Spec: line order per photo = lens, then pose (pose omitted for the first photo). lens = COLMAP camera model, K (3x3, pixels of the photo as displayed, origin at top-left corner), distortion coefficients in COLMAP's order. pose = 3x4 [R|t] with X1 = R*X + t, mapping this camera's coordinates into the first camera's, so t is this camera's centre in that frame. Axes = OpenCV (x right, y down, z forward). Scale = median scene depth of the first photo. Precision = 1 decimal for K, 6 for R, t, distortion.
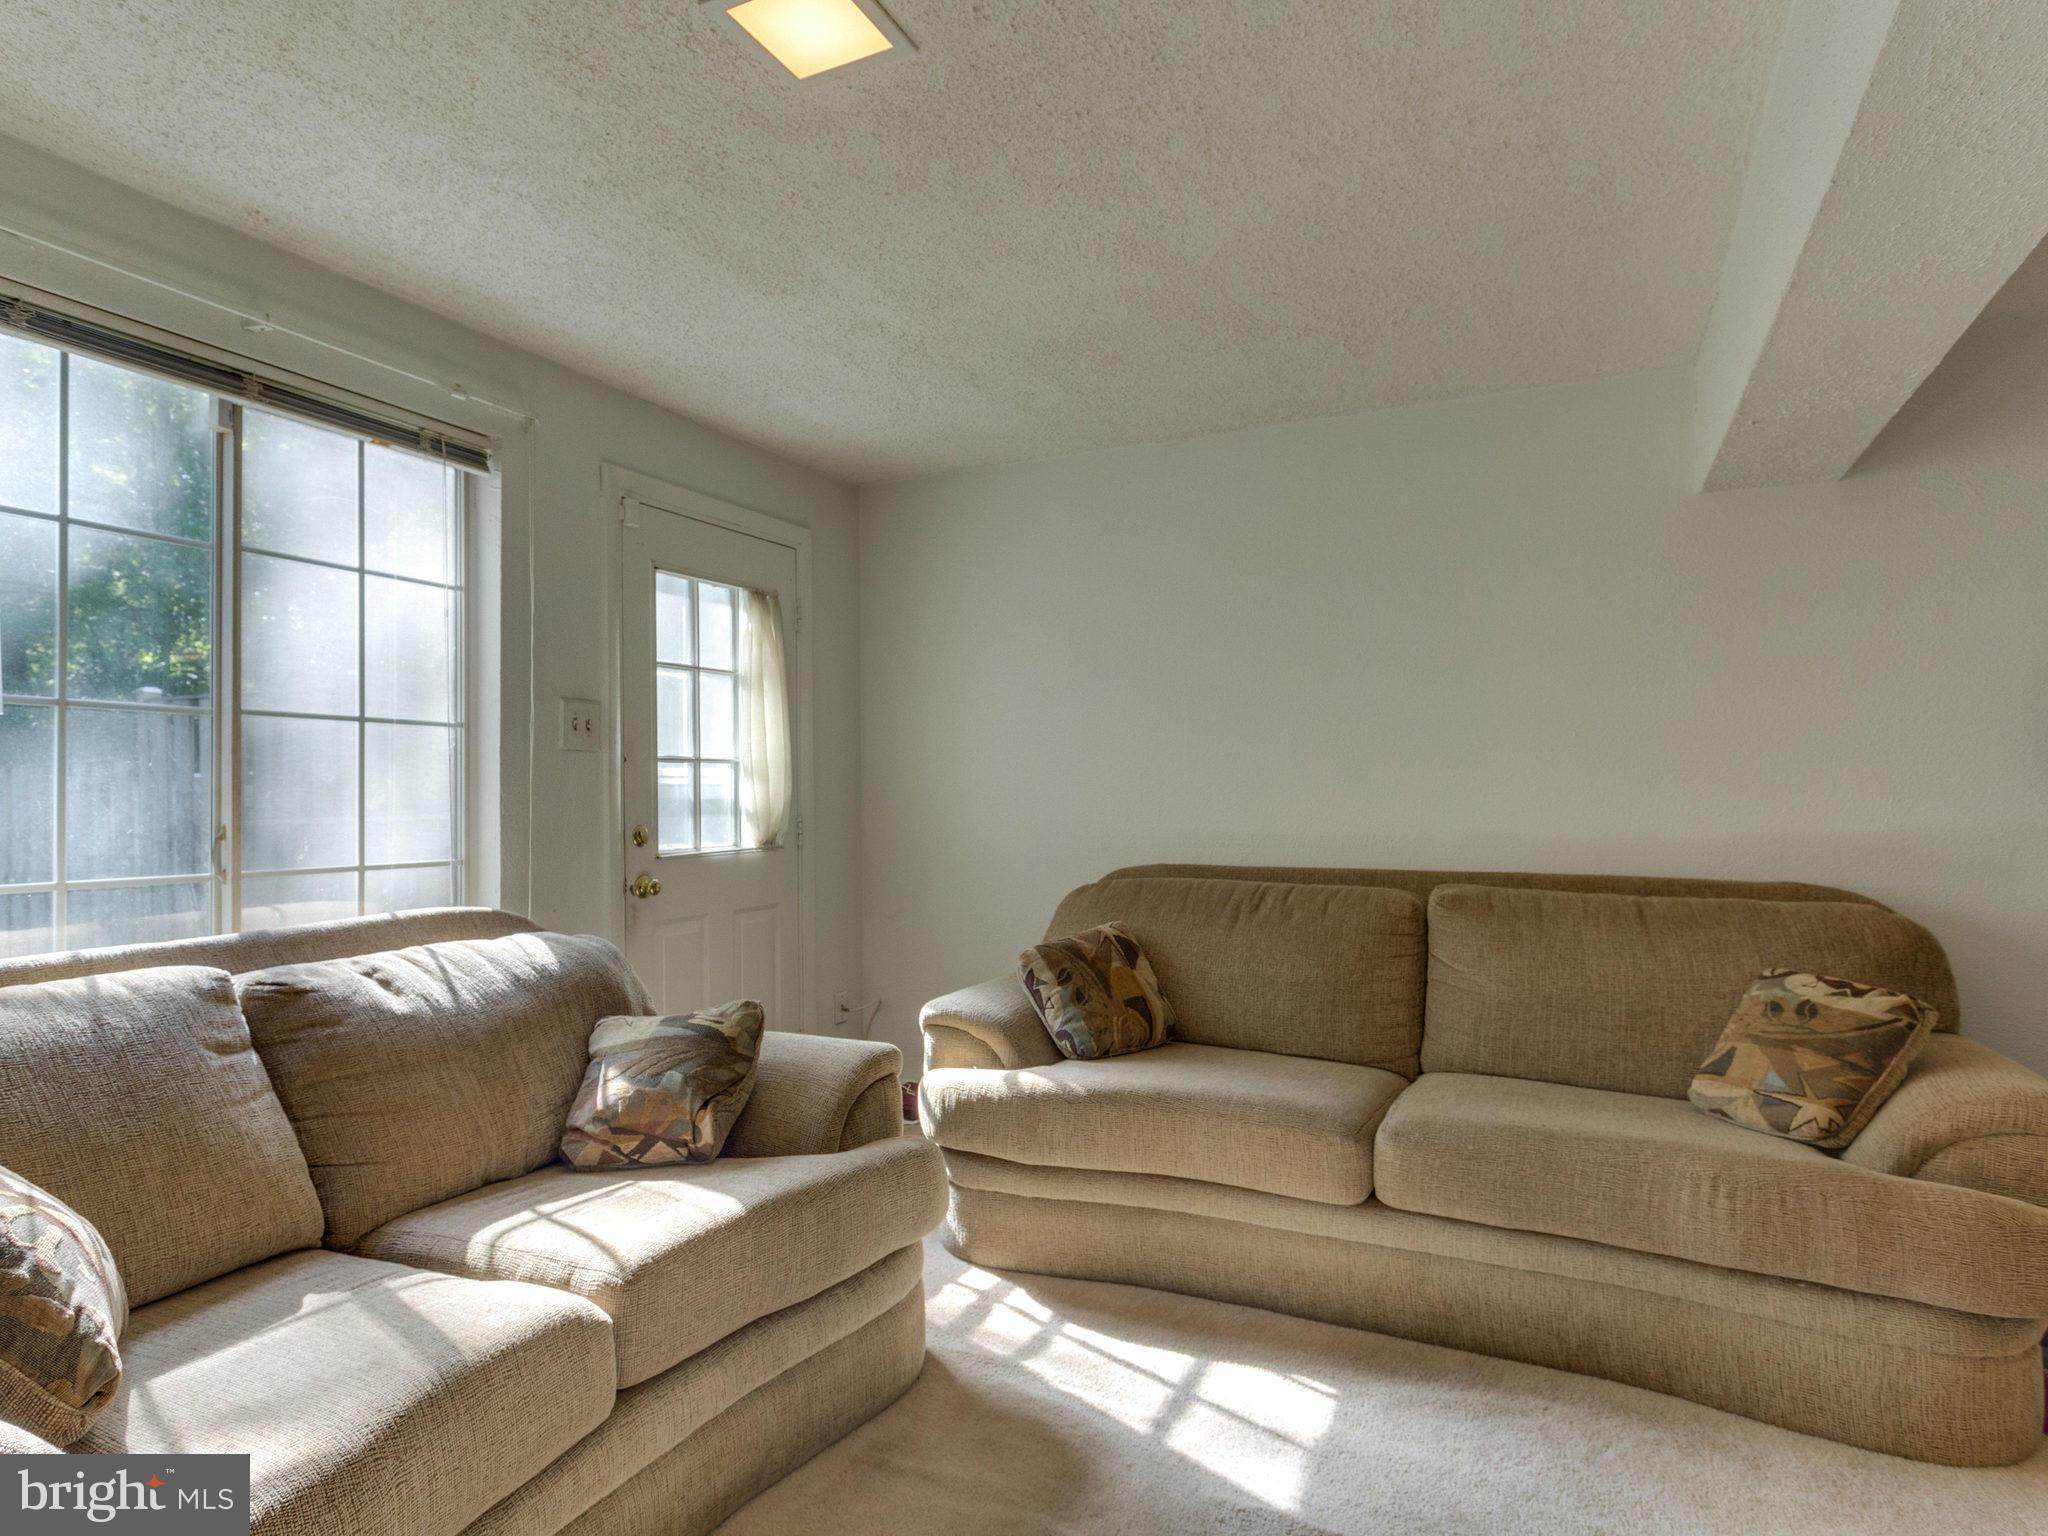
lens RADIAL K [[1126.2, 0, 1019.8], [0, 1126.2, 762.5], [0, 0, 1]] dist [0.004297, -0.002218]
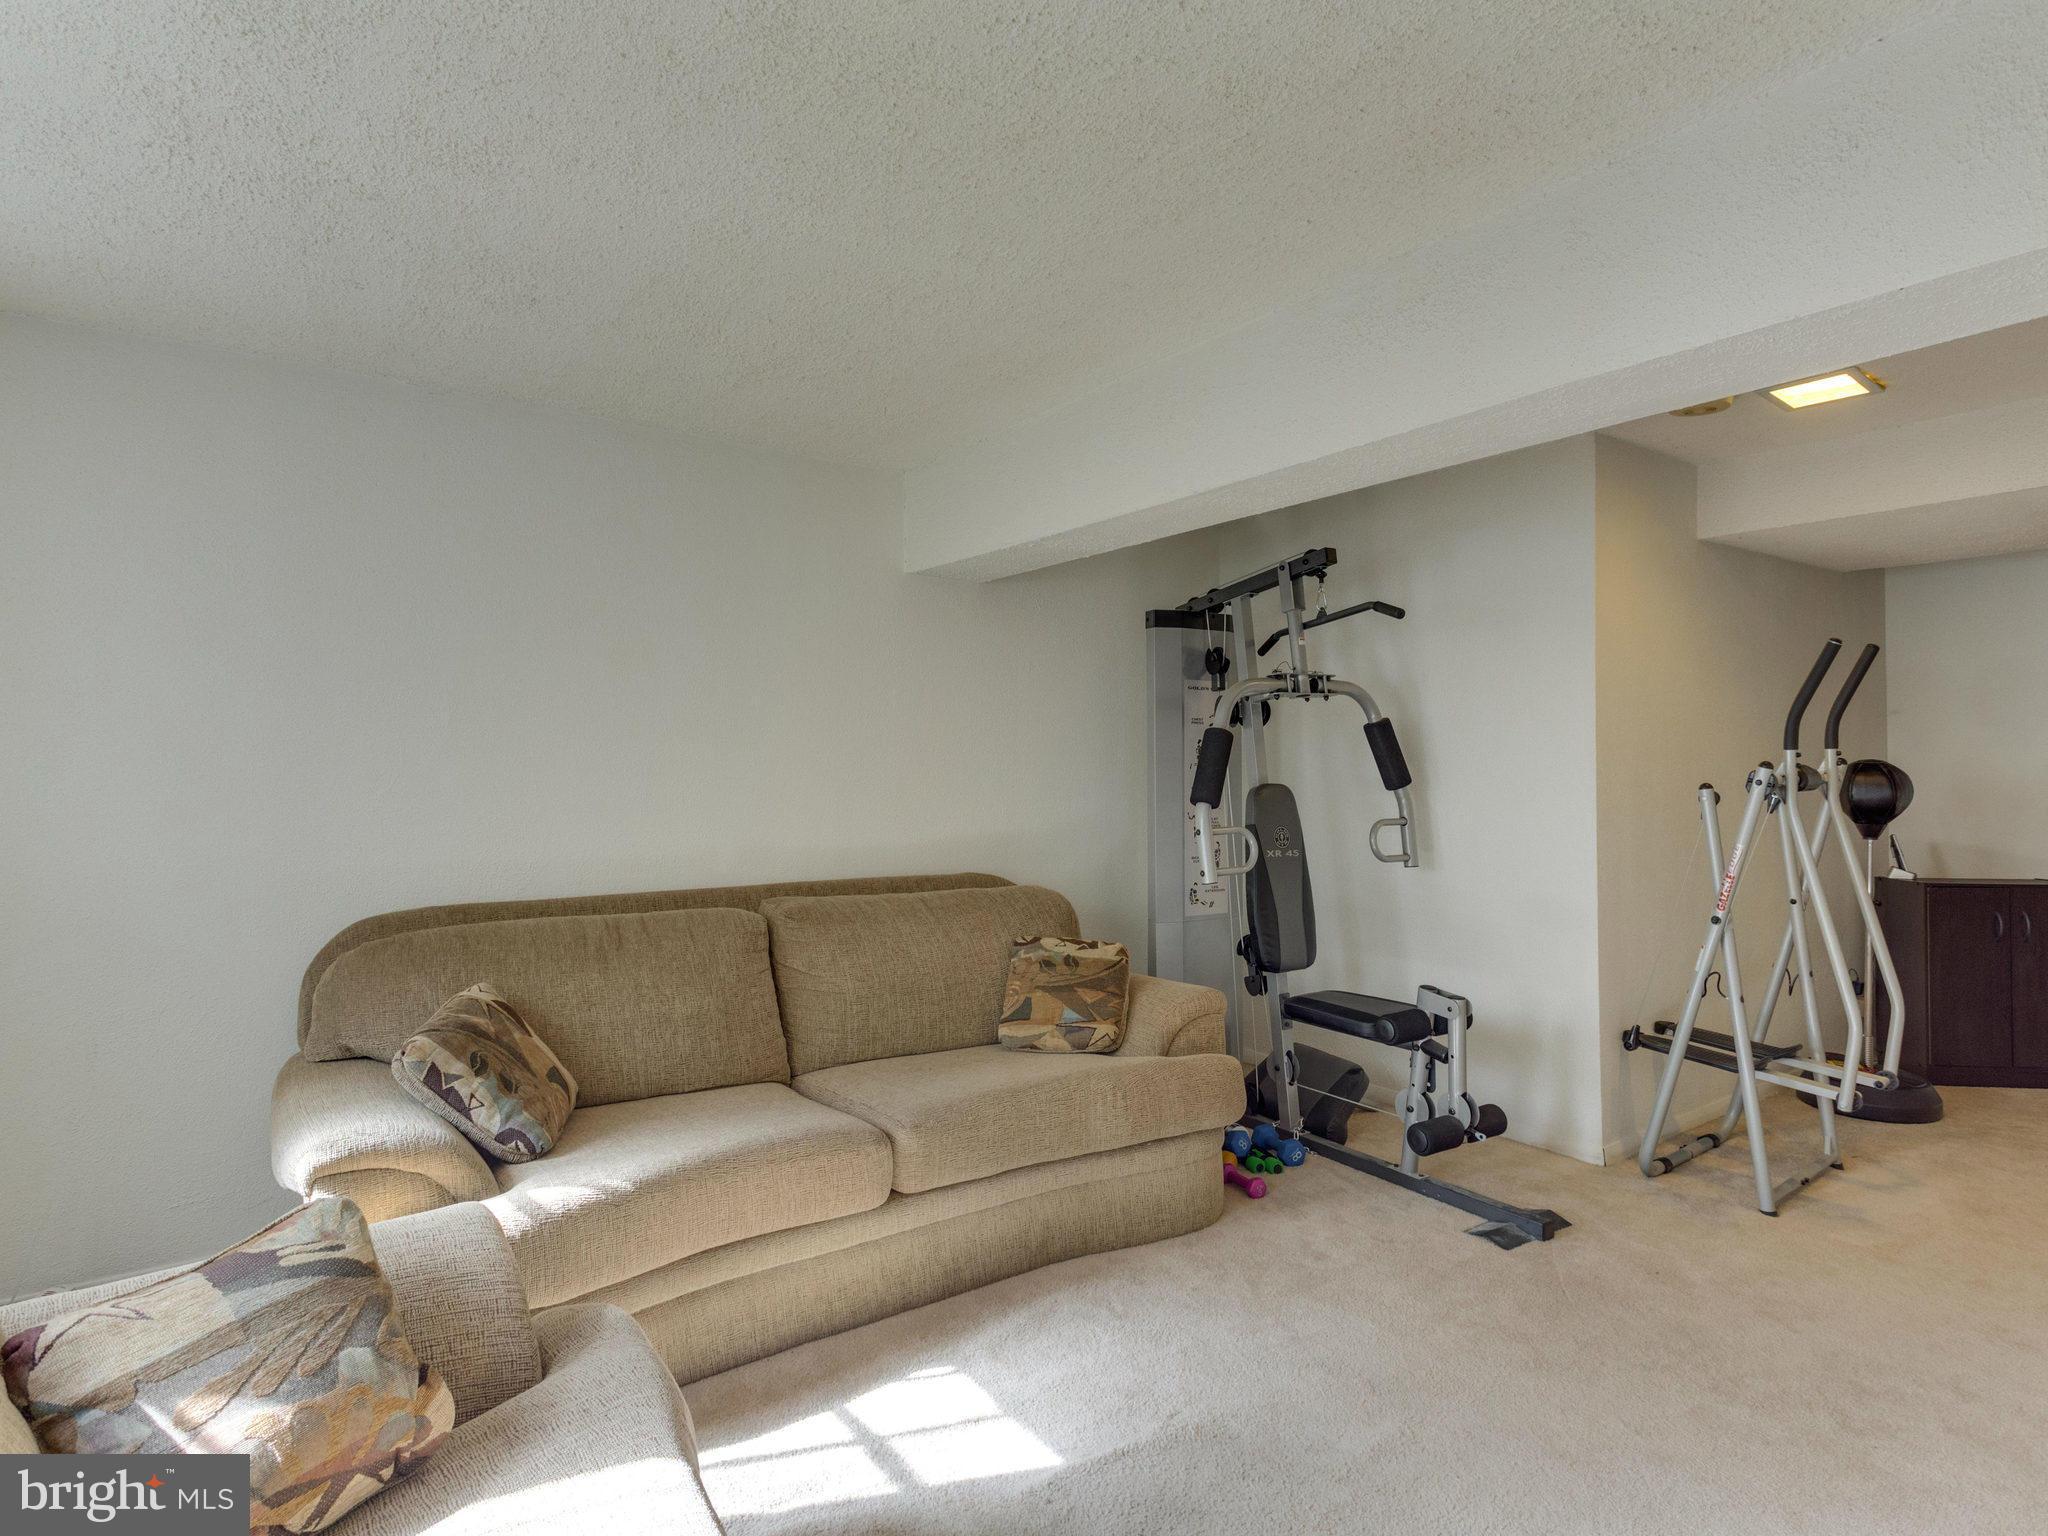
lens RADIAL K [[1126.2, 0, 1019.8], [0, 1126.2, 762.5], [0, 0, 1]] dist [0.004297, -0.002218]
pose [[0.464480, 0.012190, 0.885500, -0.605223], [-0.021801, 0.999760, -0.002328, -0.029835], [-0.885315, -0.018224, 0.464634, 0.394865]]
